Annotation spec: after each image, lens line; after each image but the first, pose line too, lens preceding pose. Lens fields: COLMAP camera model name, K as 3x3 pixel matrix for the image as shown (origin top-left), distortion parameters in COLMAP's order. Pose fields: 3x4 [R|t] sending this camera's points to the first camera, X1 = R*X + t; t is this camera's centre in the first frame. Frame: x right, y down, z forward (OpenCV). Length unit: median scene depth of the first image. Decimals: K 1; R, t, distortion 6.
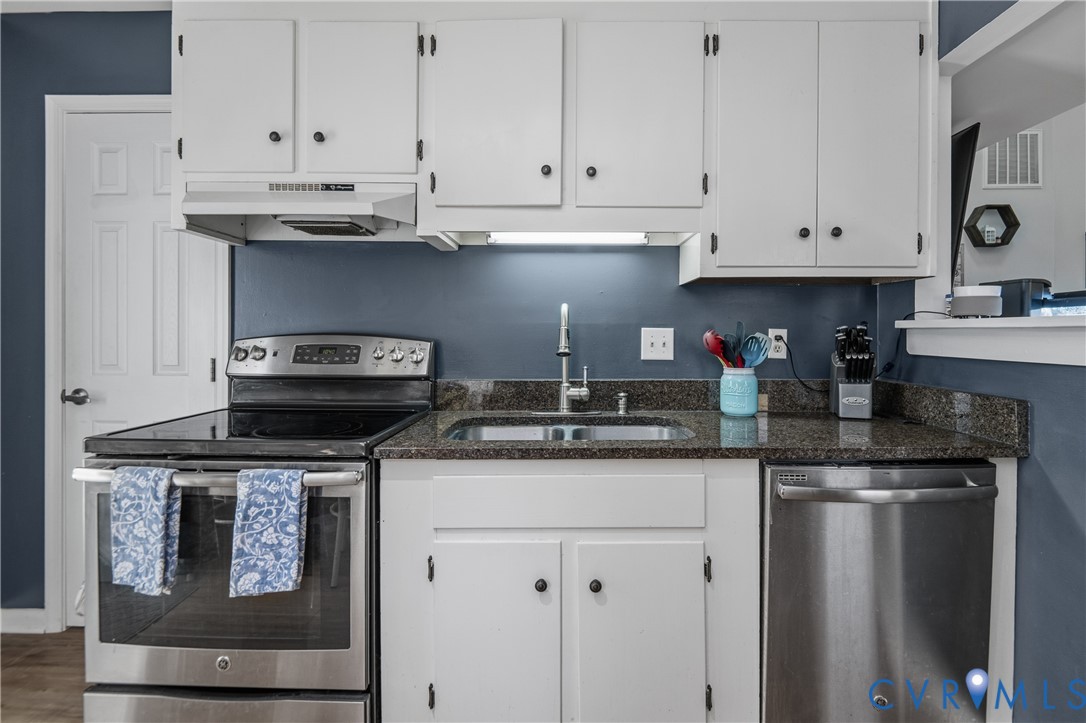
lens RADIAL K [[497.8, 0, 566.1], [0, 497.8, 337.3], [0, 0, 1]] dist [-0.004639, -0.000532]
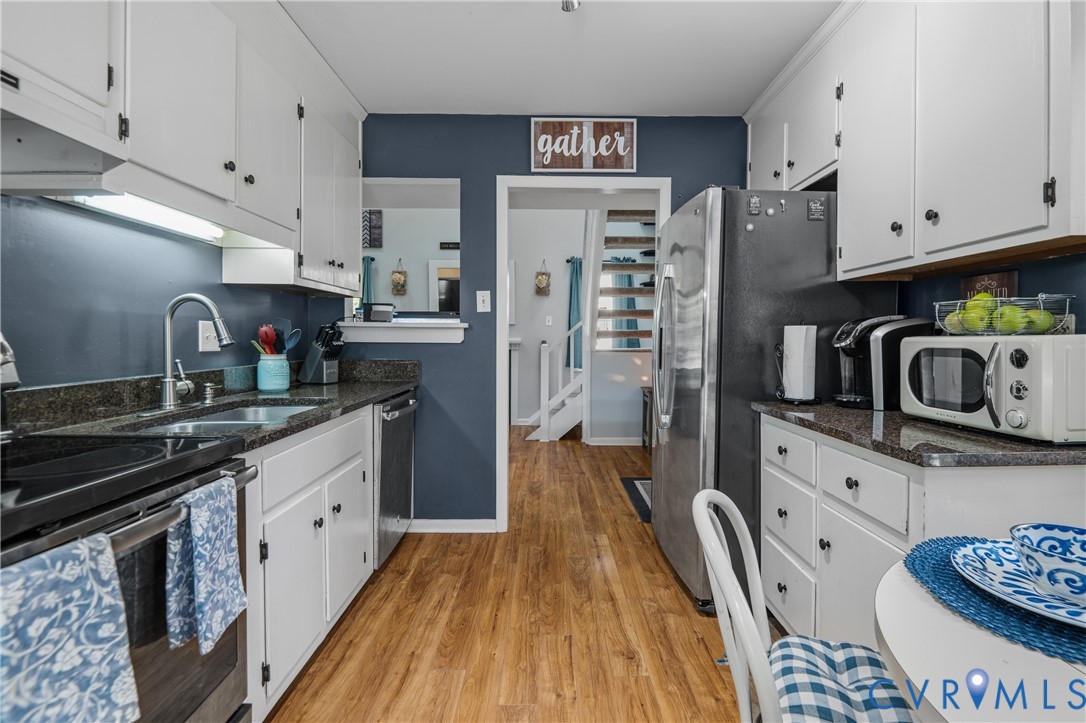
lens RADIAL K [[497.8, 0, 566.1], [0, 497.8, 337.3], [0, 0, 1]] dist [-0.004639, -0.000532]
pose [[-0.049094, -0.001631, 0.998793, -1.080563], [-0.000248, 0.999999, 0.001621, 0.016330], [-0.998794, -0.000168, -0.049094, 0.342124]]
